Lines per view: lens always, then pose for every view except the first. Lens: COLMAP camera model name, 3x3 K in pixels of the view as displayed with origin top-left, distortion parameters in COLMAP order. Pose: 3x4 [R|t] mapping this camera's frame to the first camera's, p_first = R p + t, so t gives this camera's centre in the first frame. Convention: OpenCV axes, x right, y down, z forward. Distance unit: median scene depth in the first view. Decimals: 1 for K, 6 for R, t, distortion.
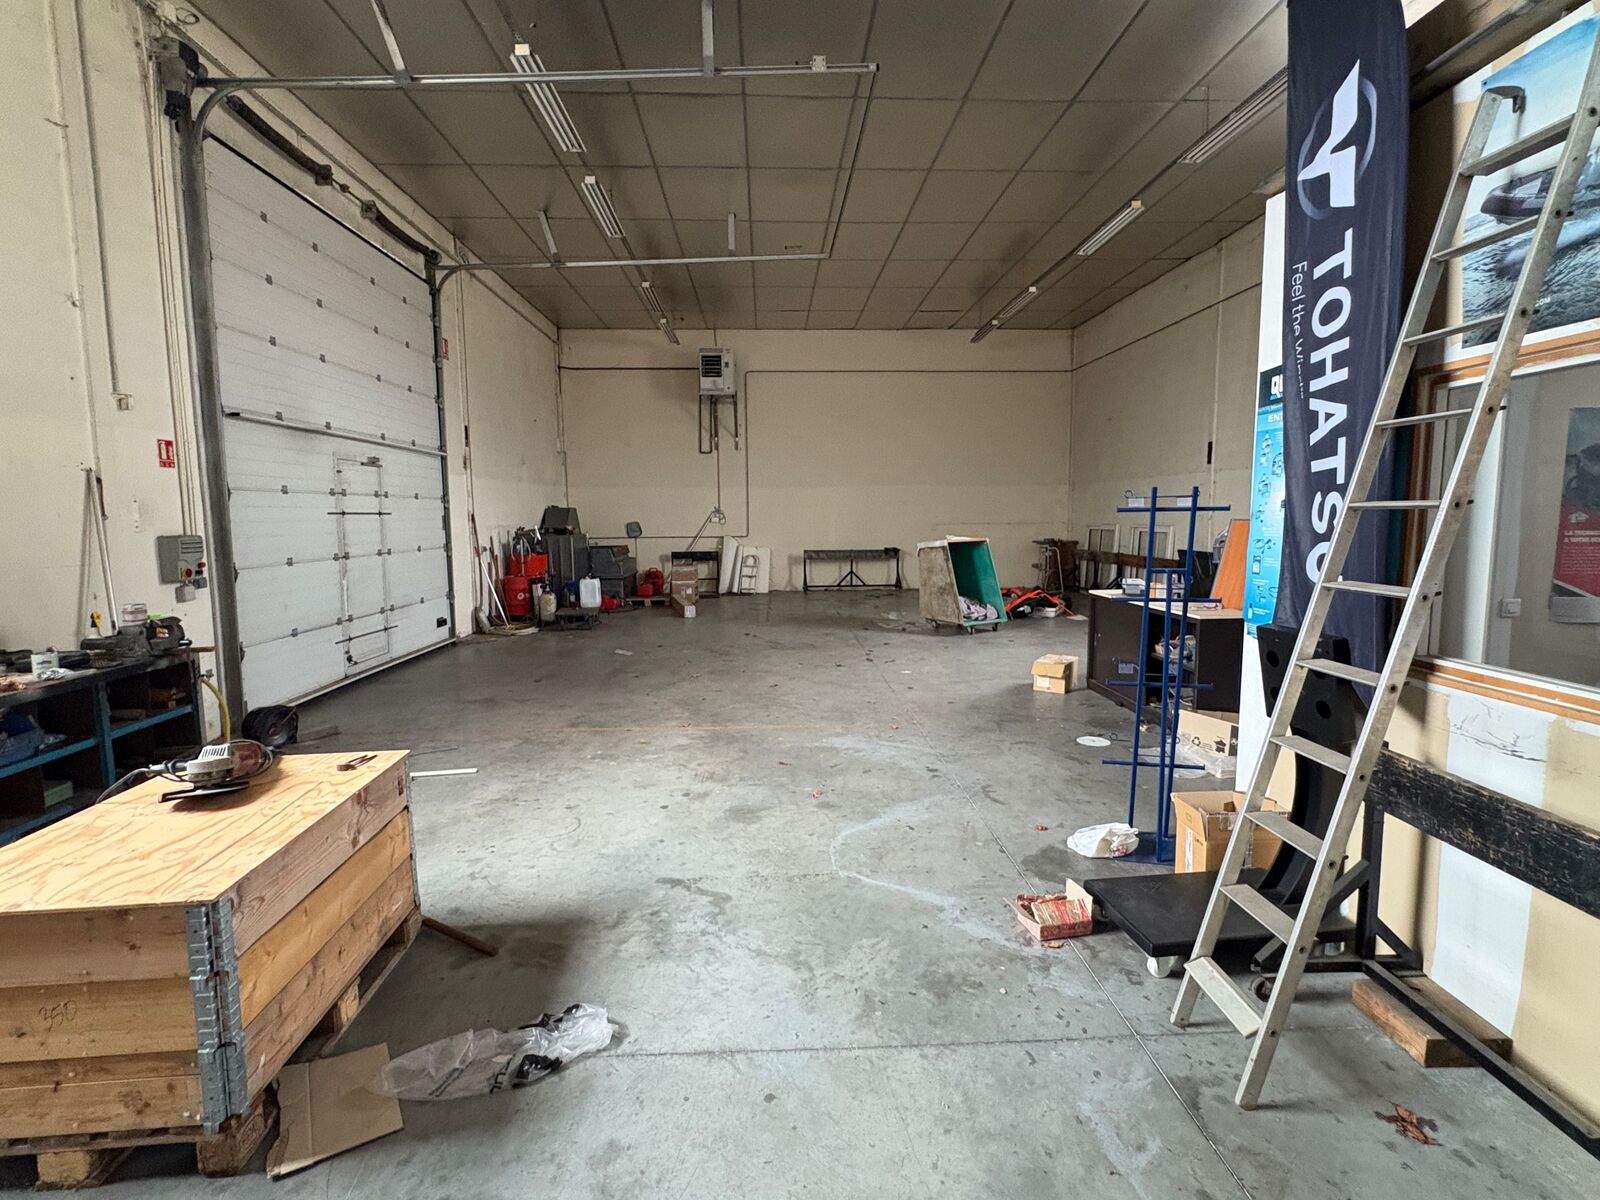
lens RADIAL K [[778.6, 0, 800.3], [0, 778.6, 596.2], [0, 0, 1]] dist [-0.000375, -0.000007]
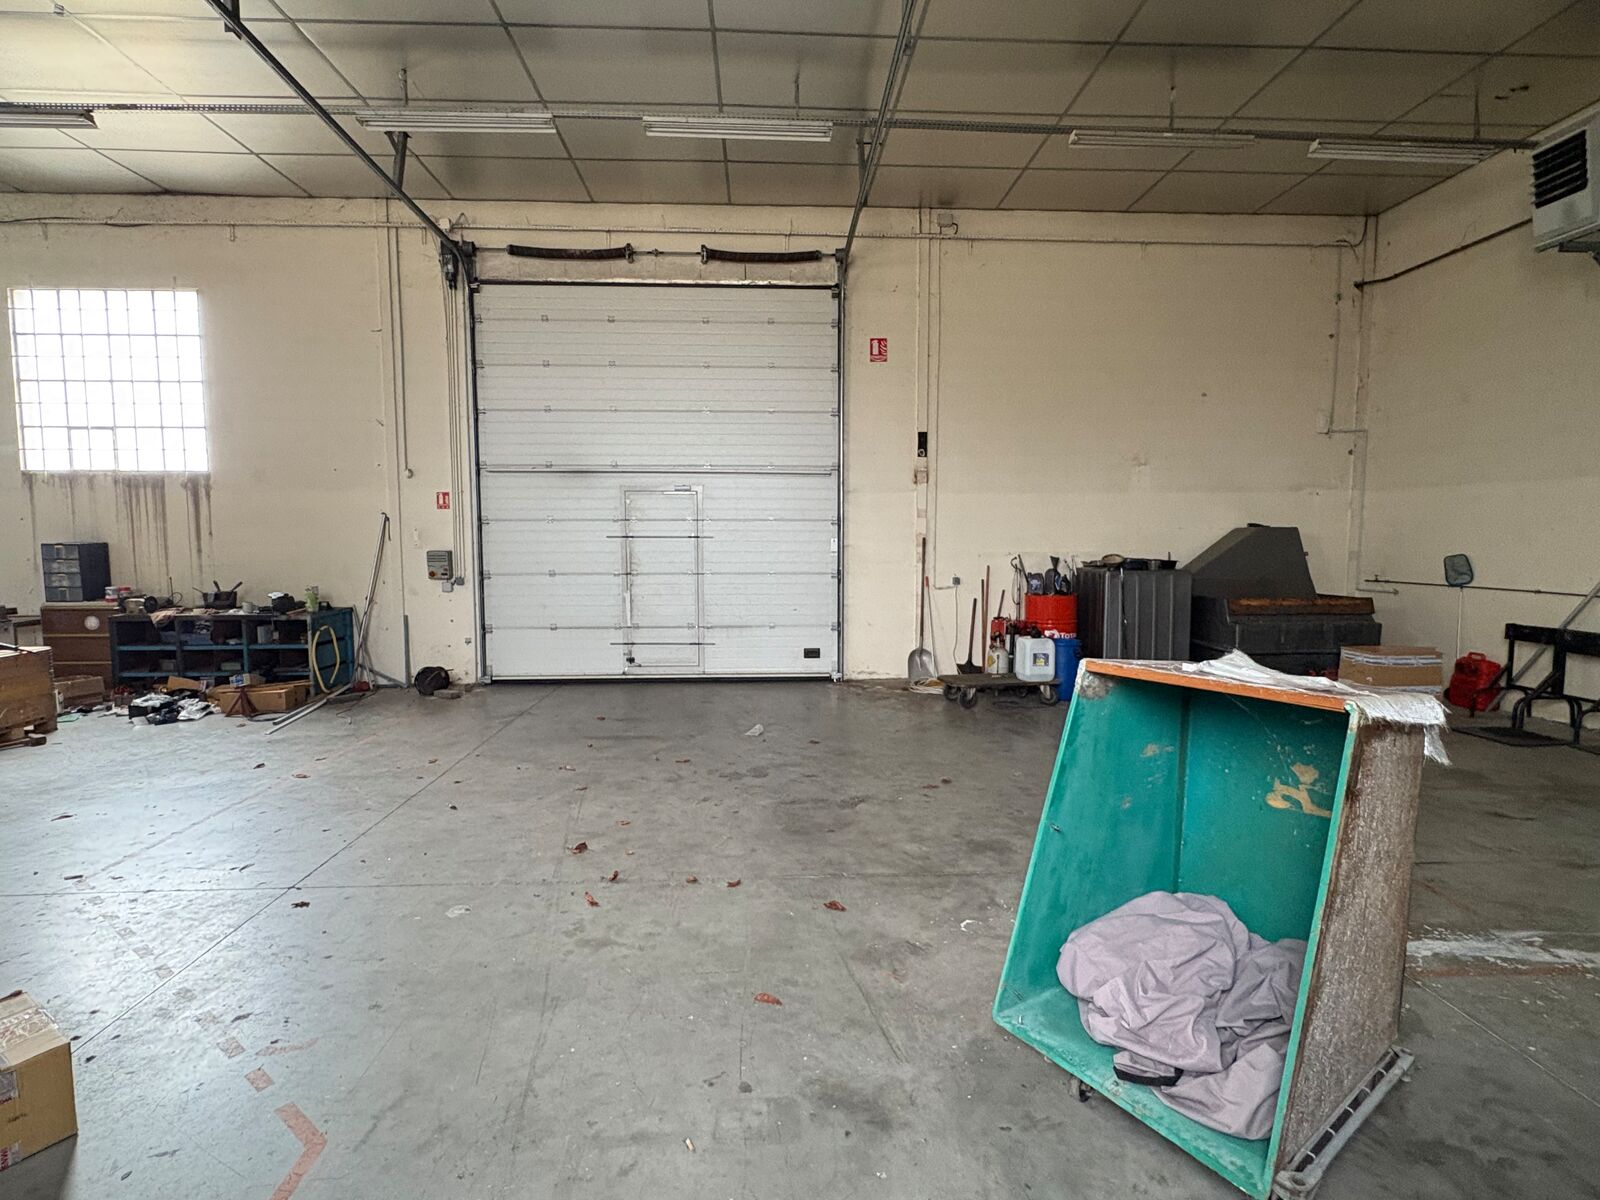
lens RADIAL K [[778.6, 0, 801.7], [0, 778.6, 599.7], [0, 0, 1]] dist [-0.000375, -0.000007]
pose [[0.002431, 0.092664, -0.995695, 0.374043], [-0.104567, 0.990262, 0.091903, -0.092671], [0.994515, 0.103893, 0.012096, 0.786105]]
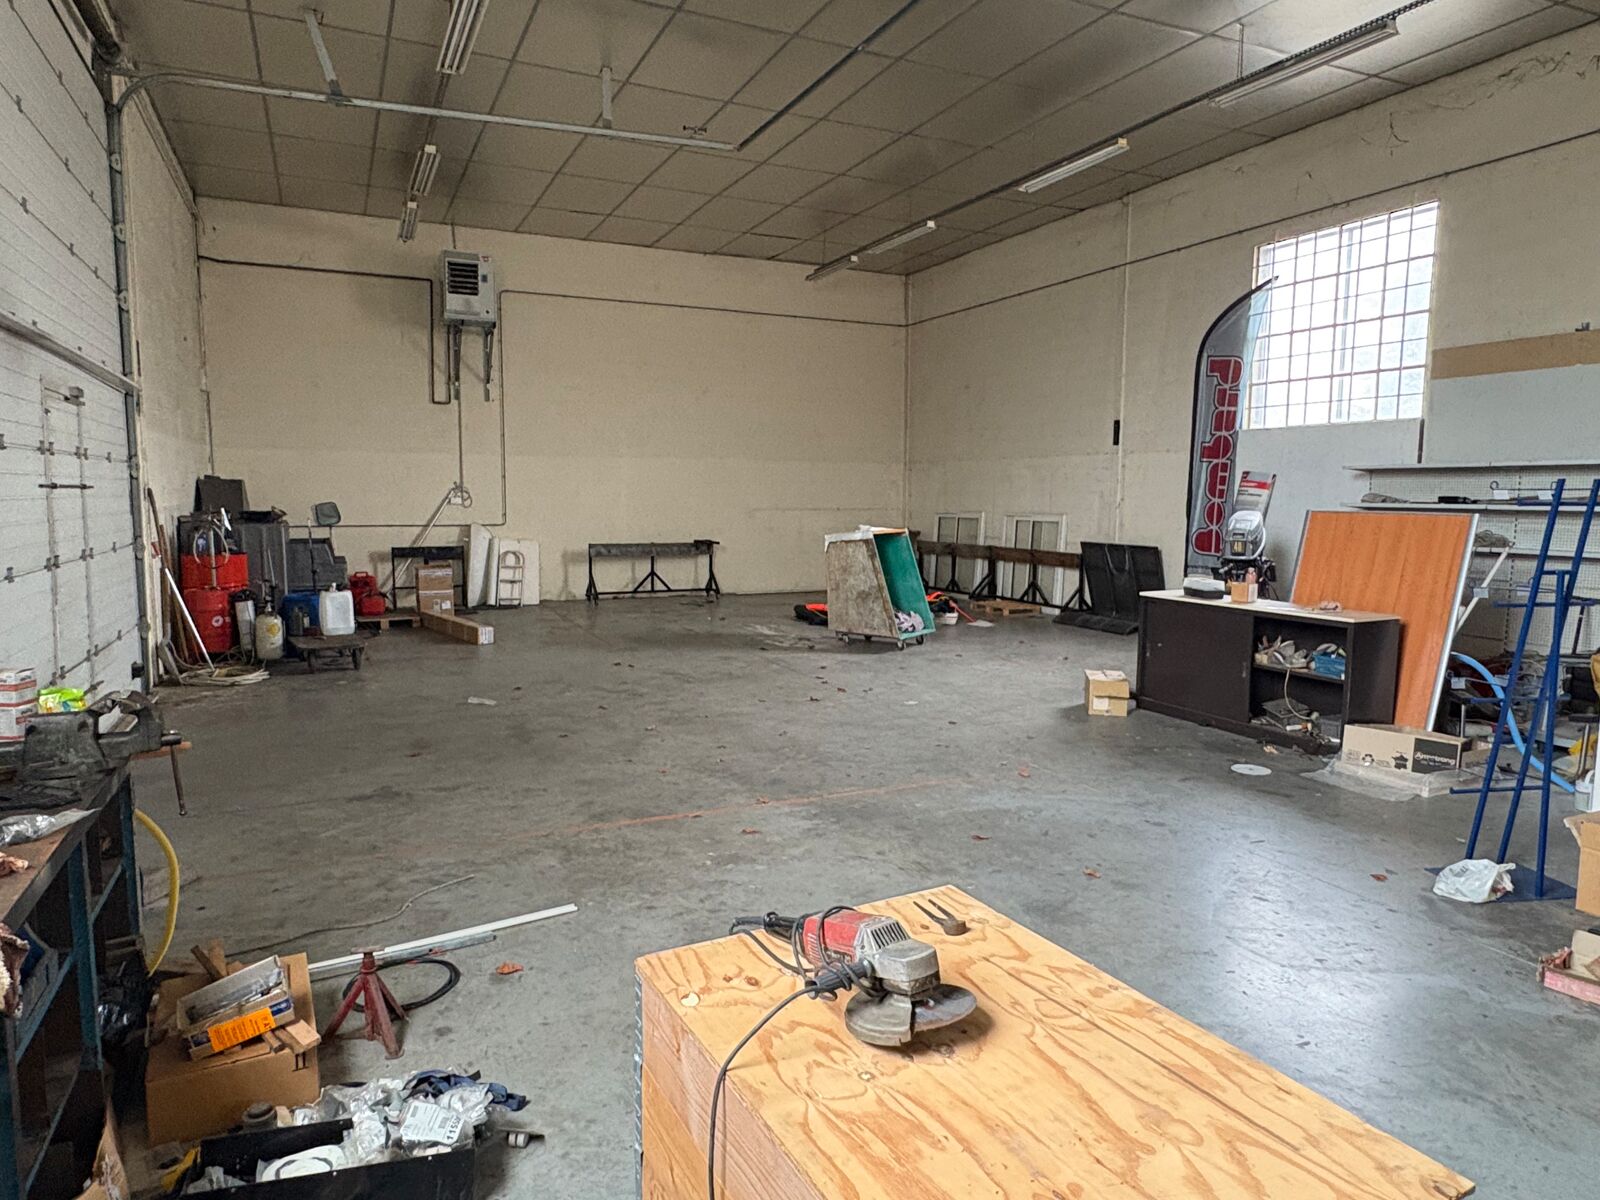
lens RADIAL K [[1003.7, 0, 801.5], [0, 1003.7, 595.0], [0, 0, 1]] dist [0.000861, 0.002640]
pose [[0.922316, -0.024981, 0.385629, -0.233742], [0.026765, 0.999641, 0.000742, -0.009075], [-0.385510, 0.009637, 0.922654, 0.079872]]
